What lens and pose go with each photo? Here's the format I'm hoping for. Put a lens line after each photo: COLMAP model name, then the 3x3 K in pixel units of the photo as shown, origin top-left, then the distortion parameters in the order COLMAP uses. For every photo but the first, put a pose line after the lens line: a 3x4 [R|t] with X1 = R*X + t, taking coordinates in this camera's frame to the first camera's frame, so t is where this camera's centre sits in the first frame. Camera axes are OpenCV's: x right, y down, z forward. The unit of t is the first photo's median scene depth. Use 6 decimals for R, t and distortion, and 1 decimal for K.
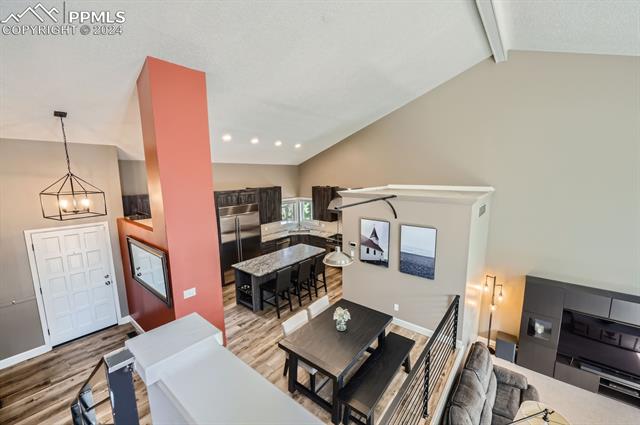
lens RADIAL K [[259.0, 0, 320.3], [0, 259.0, 213.3], [0, 0, 1]] dist [0.004232, -0.000204]
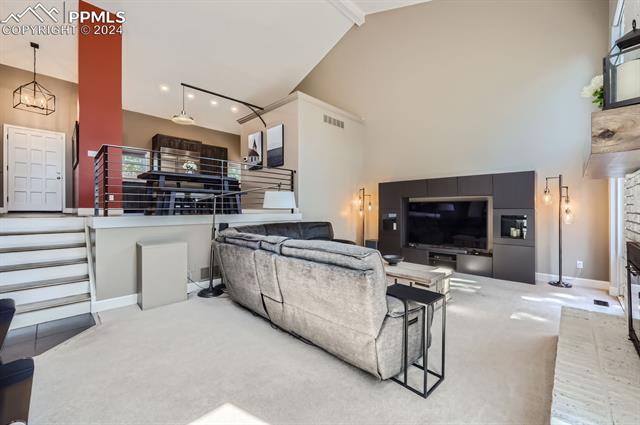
lens RADIAL K [[259.0, 0, 319.5], [0, 259.0, 209.4], [0, 0, 1]] dist [0.004232, -0.000204]
pose [[0.996019, 0.010125, -0.088567, 0.652389], [-0.023722, 0.987811, -0.153841, 0.595725], [0.085930, 0.155329, 0.984118, -0.196385]]
